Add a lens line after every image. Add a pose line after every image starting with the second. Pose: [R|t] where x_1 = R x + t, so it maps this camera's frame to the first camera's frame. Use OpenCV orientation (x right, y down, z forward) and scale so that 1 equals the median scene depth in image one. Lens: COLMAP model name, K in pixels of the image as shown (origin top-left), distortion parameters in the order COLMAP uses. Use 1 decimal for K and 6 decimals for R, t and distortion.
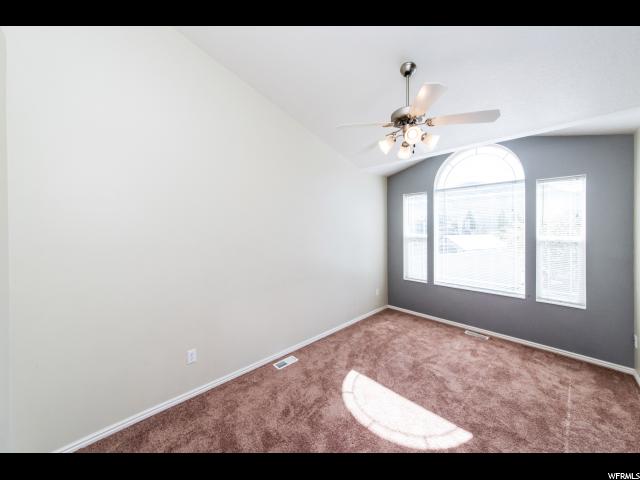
lens RADIAL K [[238.5, 0, 335.8], [0, 238.5, 229.3], [0, 0, 1]] dist [0.000150, -0.000122]
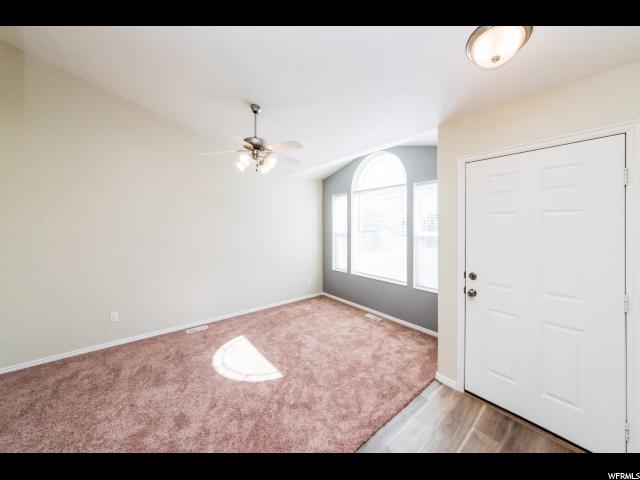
lens RADIAL K [[238.5, 0, 332.0], [0, 238.5, 225.0], [0, 0, 1]] dist [0.000150, -0.000122]
pose [[0.995293, -0.005301, -0.096762, 0.556416], [0.005537, 0.999982, 0.002173, -0.010423], [0.096749, -0.002699, 0.995305, -0.194573]]
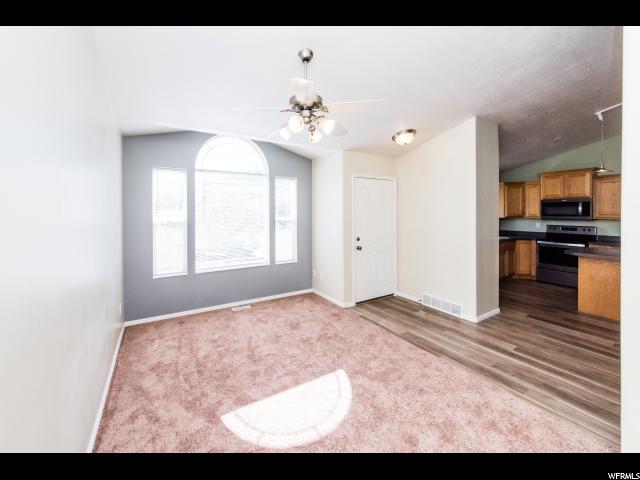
lens RADIAL K [[238.5, 0, 296.9], [0, 238.5, 208.6], [0, 0, 1]] dist [0.000150, -0.000122]
pose [[0.295127, 0.010175, 0.955404, -0.434436], [-0.001438, 0.999947, -0.010206, -0.006969], [-0.955457, 0.001638, 0.295126, 0.475084]]
